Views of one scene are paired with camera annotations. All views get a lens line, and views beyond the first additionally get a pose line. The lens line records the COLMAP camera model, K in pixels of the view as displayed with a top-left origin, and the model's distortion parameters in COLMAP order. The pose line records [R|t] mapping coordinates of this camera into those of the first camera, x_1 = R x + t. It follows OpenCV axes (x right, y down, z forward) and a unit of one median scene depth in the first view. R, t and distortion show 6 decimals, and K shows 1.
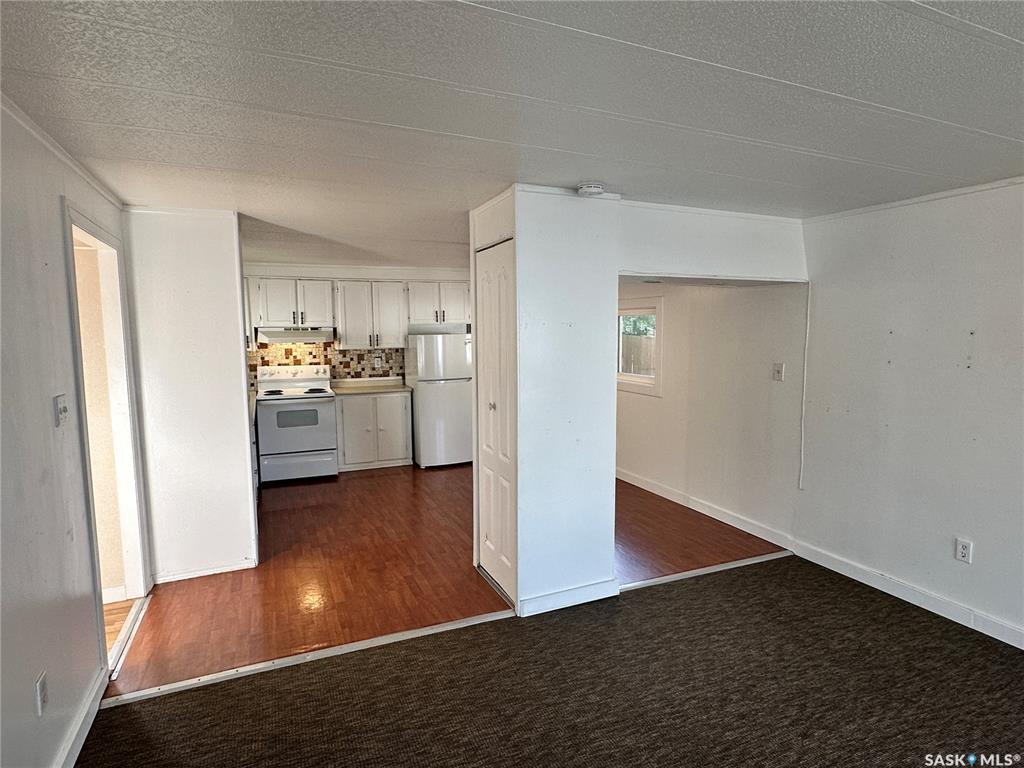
lens RADIAL K [[566.1, 0, 493.0], [0, 566.1, 385.3], [0, 0, 1]] dist [0.065686, -0.000114]
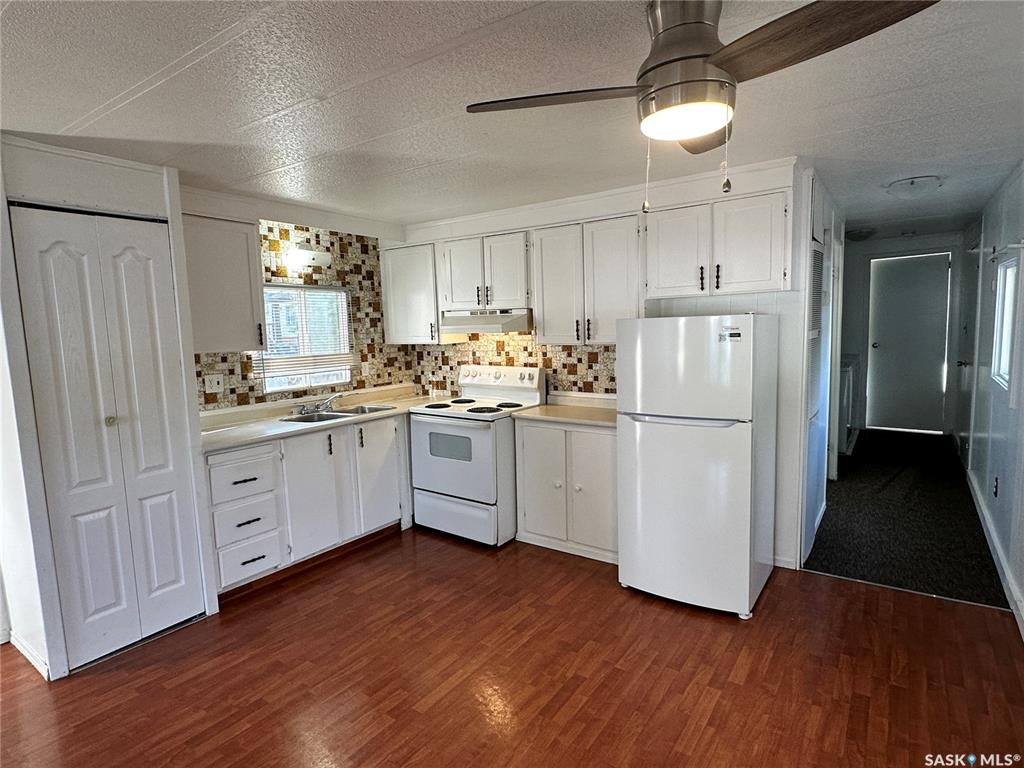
lens RADIAL K [[556.8, 0, 509.8], [0, 556.8, 388.7], [0, 0, 1]] dist [-0.000203, -0.000234]
pose [[0.540471, 0.095454, -0.835931, 0.213557], [-0.065146, 0.995309, 0.071533, -0.054940], [0.838837, 0.015796, 0.544154, 0.633368]]
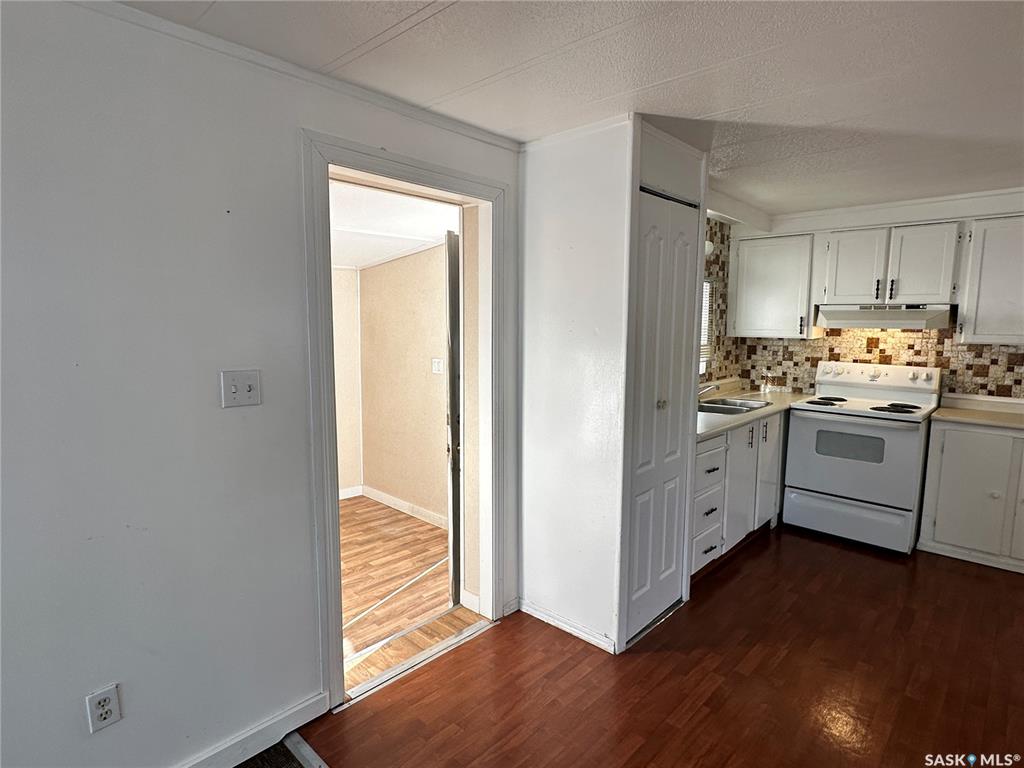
lens RADIAL K [[556.8, 0, 509.8], [0, 556.8, 388.7], [0, 0, 1]] dist [-0.000203, -0.000234]
pose [[0.420388, 0.127608, -0.898326, 0.047655], [-0.100160, 0.990537, 0.093835, -0.023977], [0.901799, 0.050529, 0.429191, 0.345837]]
